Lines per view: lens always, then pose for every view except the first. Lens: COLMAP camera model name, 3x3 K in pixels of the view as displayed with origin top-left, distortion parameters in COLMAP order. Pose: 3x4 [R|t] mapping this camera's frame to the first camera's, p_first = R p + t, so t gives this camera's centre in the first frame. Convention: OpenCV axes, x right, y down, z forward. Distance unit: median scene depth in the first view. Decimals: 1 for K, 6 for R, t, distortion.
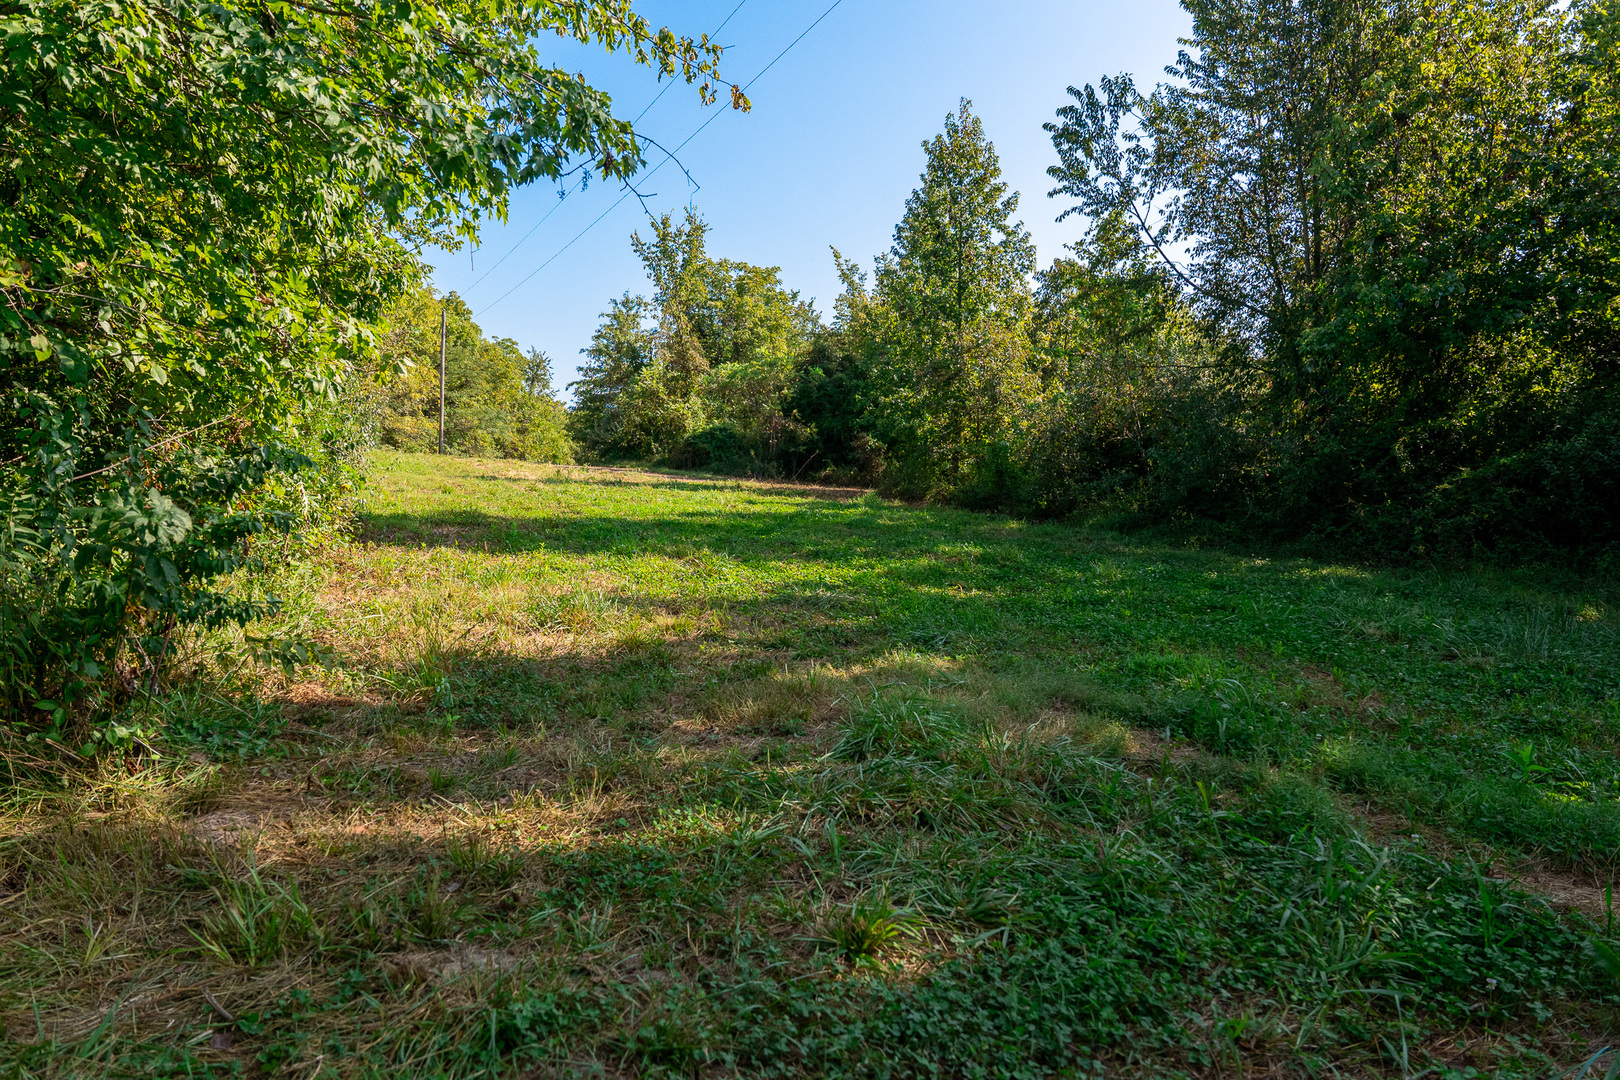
lens RADIAL K [[1174.2, 0, 810.0], [0, 1174.2, 540.0], [0, 0, 1]] dist [-0.045667, -0.000068]
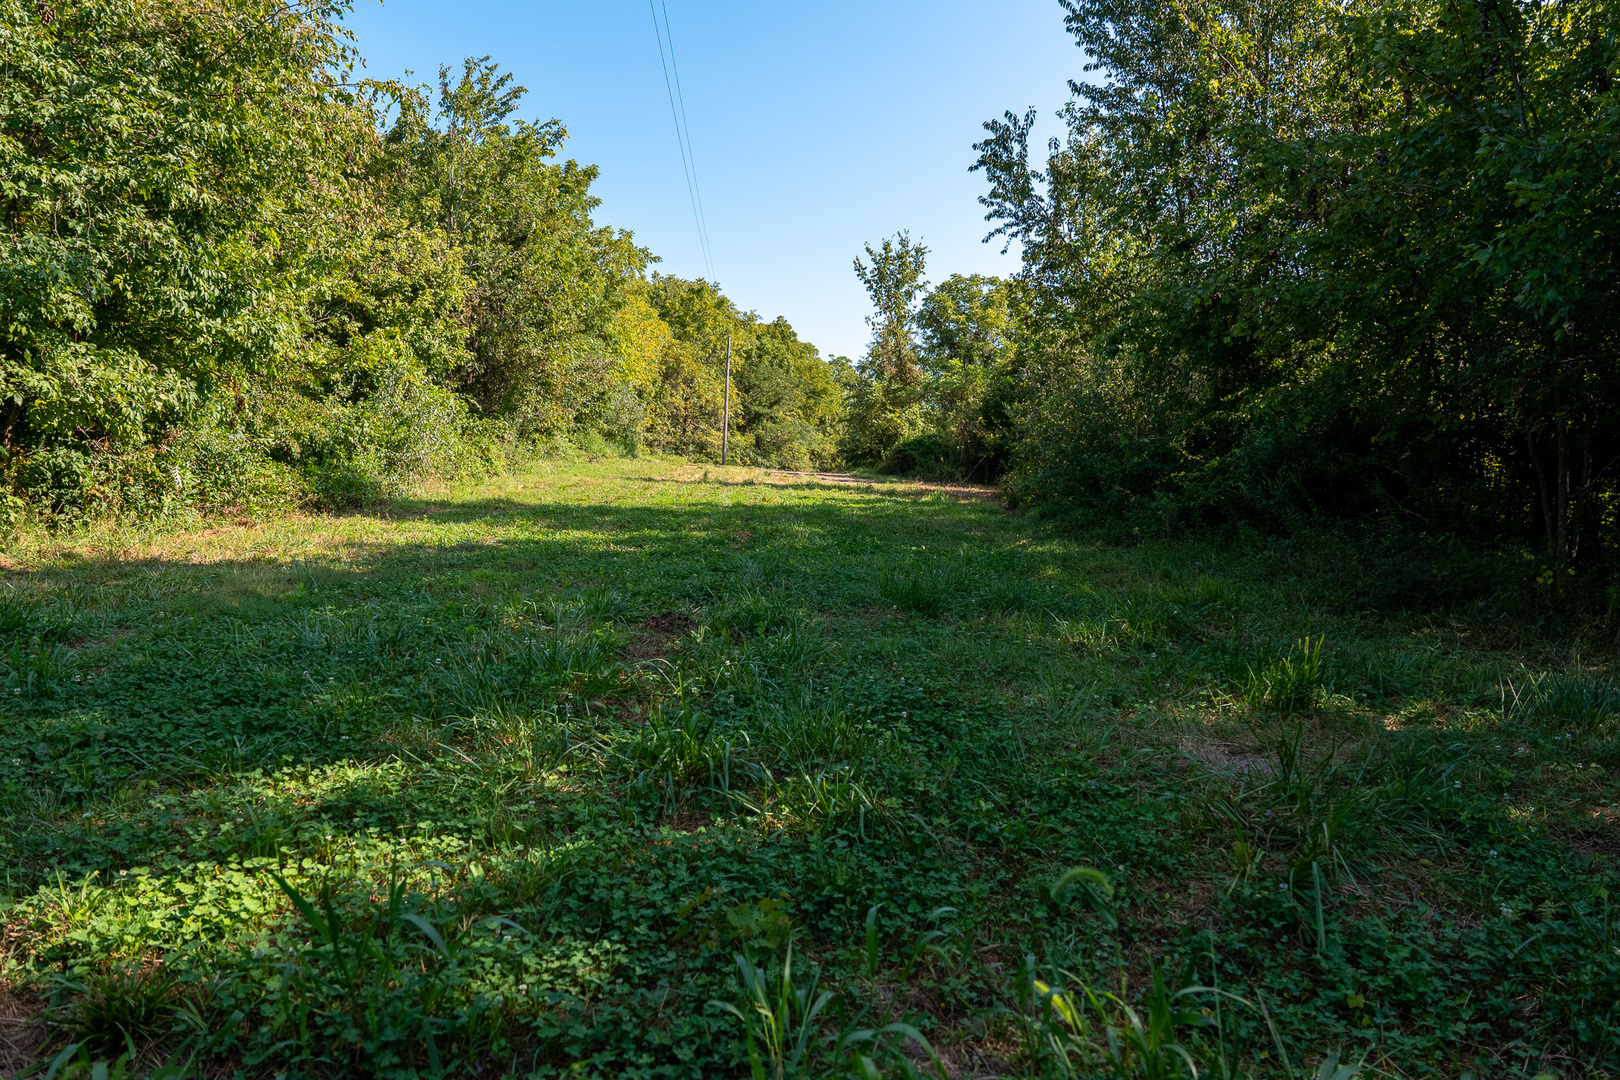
lens RADIAL K [[1174.2, 0, 810.0], [0, 1174.2, 540.0], [0, 0, 1]] dist [-0.045667, -0.000068]
pose [[0.943772, 0.008354, -0.330491, 0.176406], [-0.011623, 0.999901, -0.007917, 0.009506], [0.330393, 0.011314, 0.943776, -0.045354]]
